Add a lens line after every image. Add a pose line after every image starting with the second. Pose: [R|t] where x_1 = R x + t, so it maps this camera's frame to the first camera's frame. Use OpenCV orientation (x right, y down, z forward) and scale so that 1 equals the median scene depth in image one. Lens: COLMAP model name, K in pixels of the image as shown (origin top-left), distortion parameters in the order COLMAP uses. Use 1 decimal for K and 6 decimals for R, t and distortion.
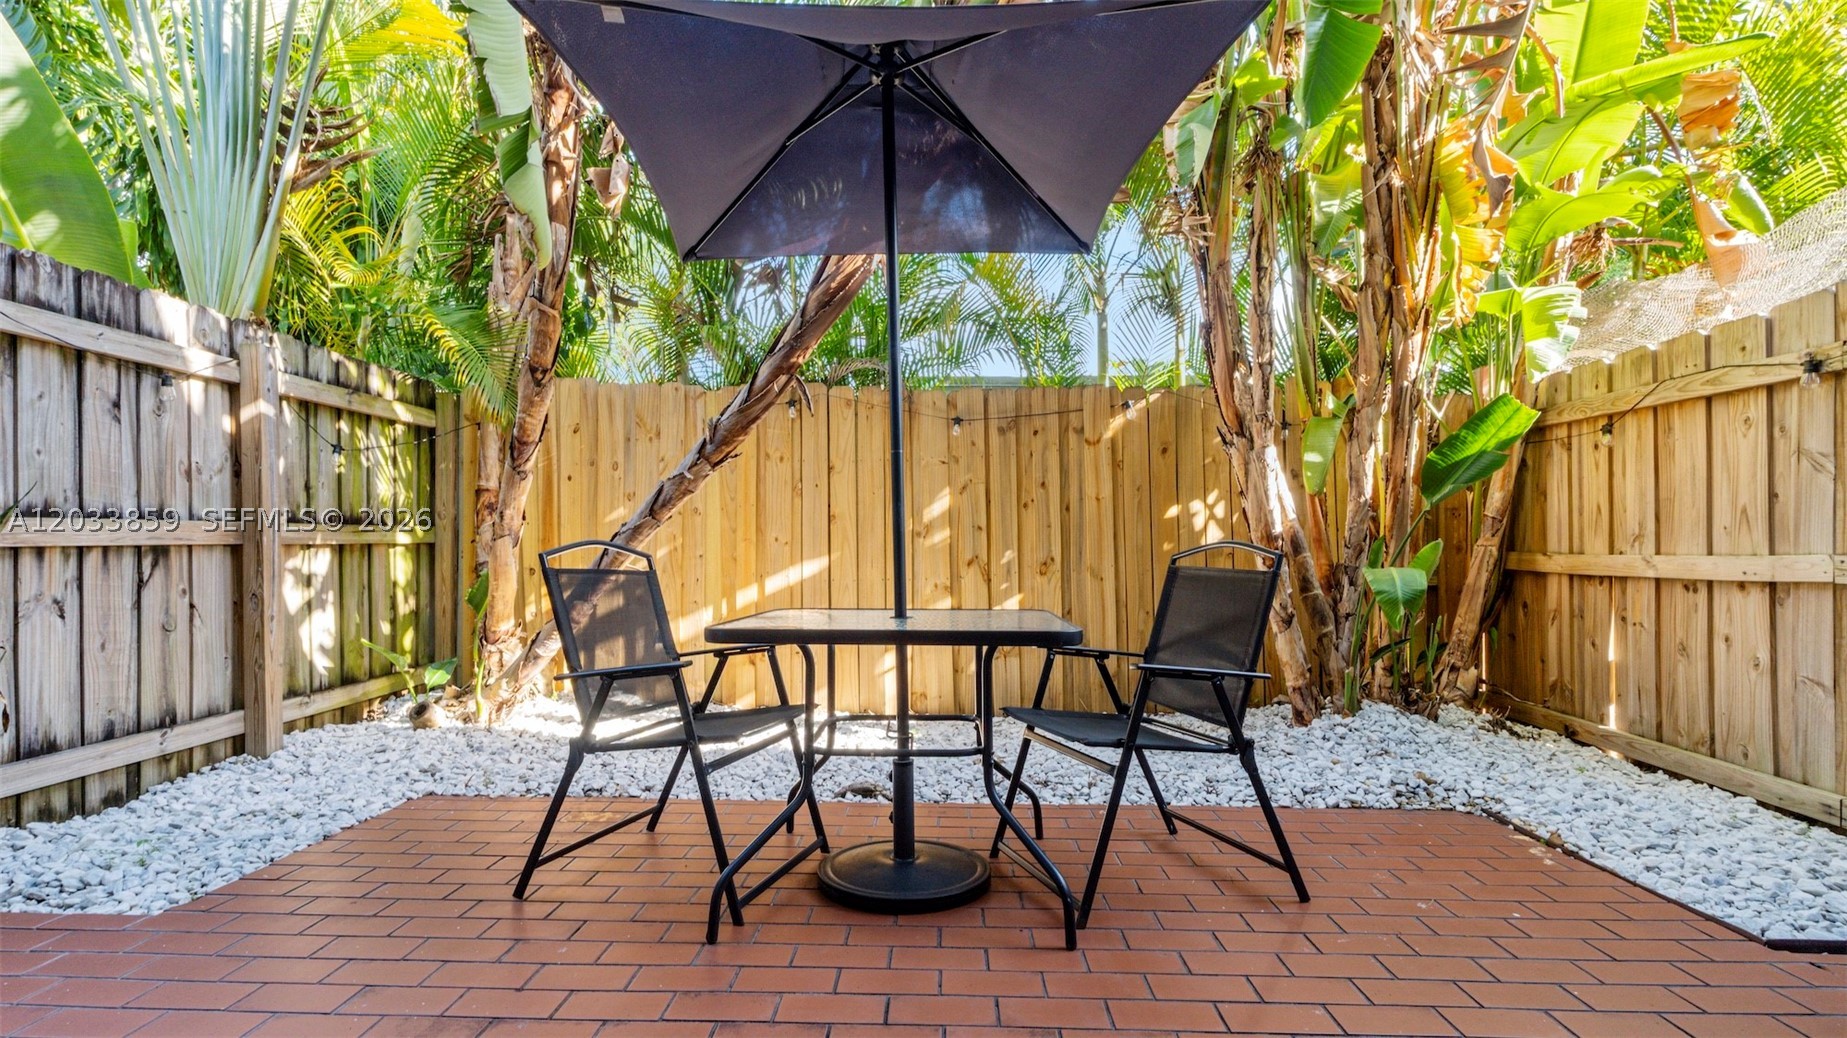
lens RADIAL K [[916.1, 0, 906.9], [0, 916.1, 522.1], [0, 0, 1]] dist [-0.006380, 0.000624]
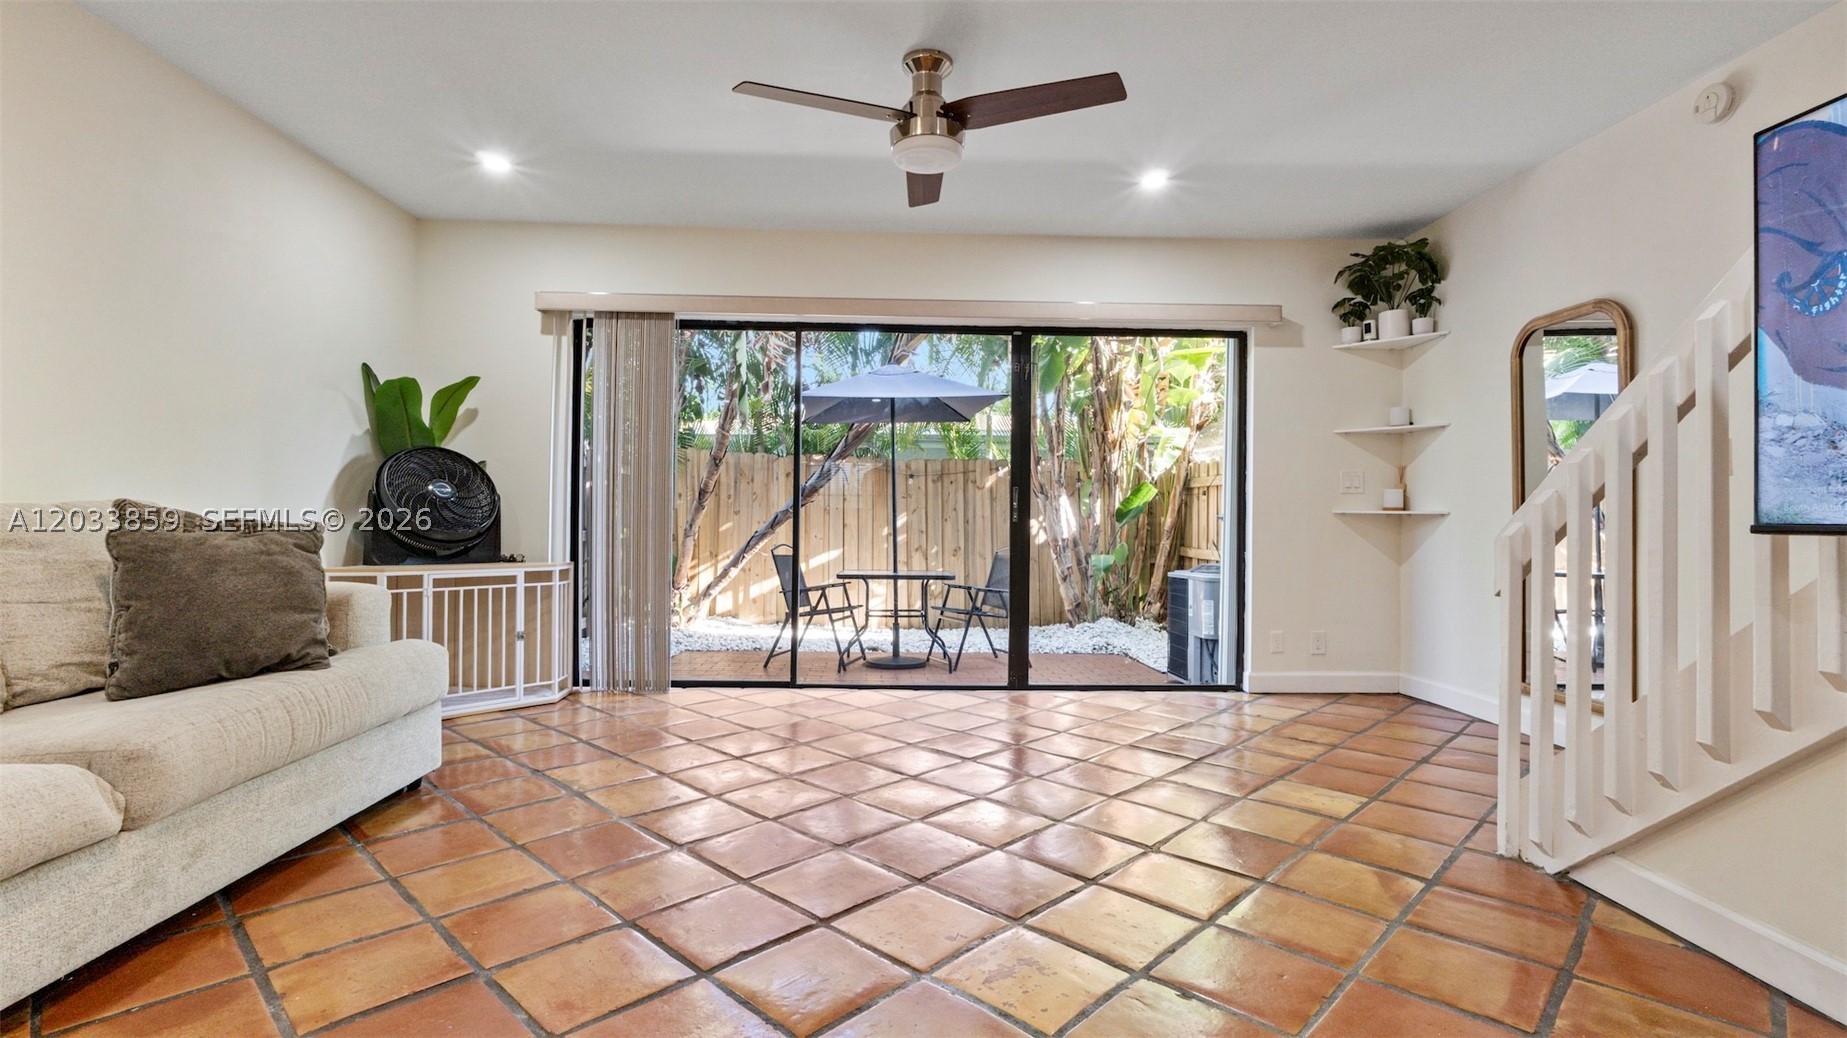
lens RADIAL K [[916.1, 0, 906.9], [0, 916.1, 522.1], [0, 0, 1]] dist [-0.006380, 0.000624]
pose [[0.997694, 0.009350, 0.067220, -0.096585], [-0.011079, 0.999616, 0.025399, -0.073396], [-0.066957, -0.026085, 0.997415, -1.085823]]
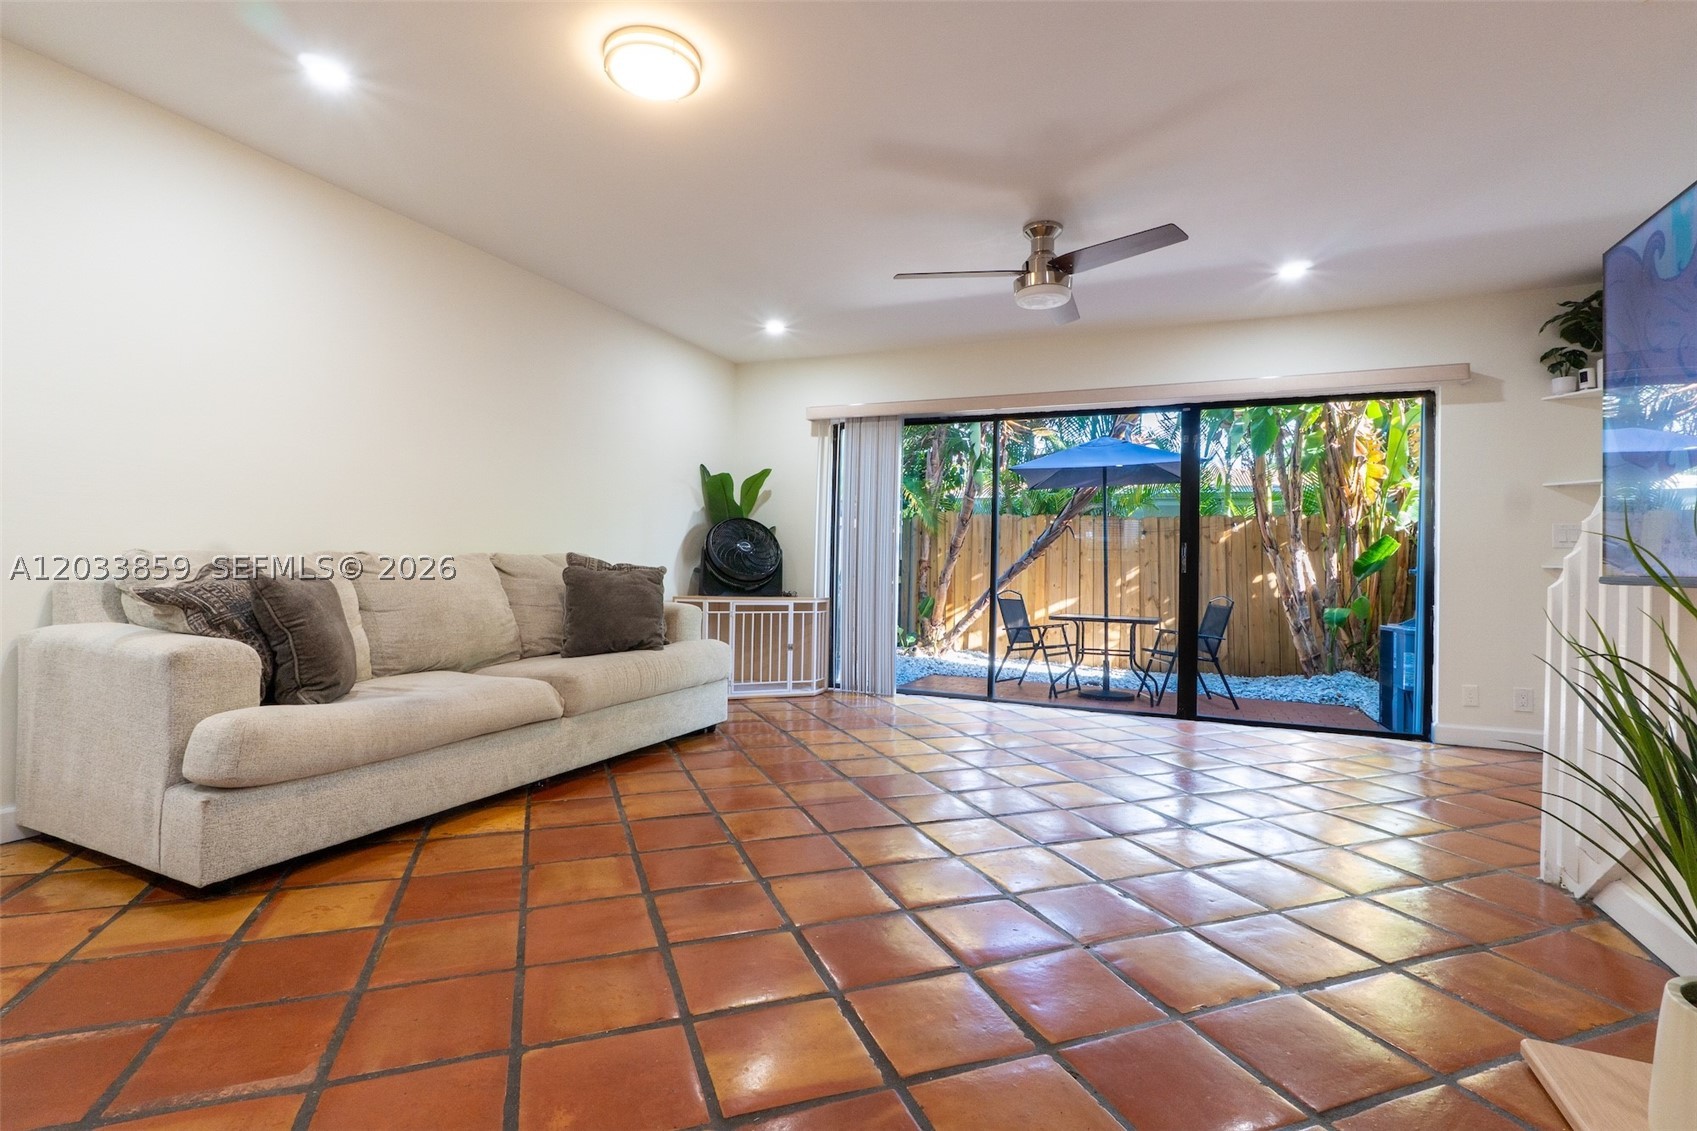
lens RADIAL K [[830.2, 0, 801.6], [0, 830.2, 563.2], [0, 0, 1]] dist [0.000119, 0.000483]
pose [[0.923690, 0.016861, -0.382771, 0.070829], [-0.010806, 0.999780, 0.017964, -0.075842], [0.382989, -0.012457, 0.923669, -1.273768]]
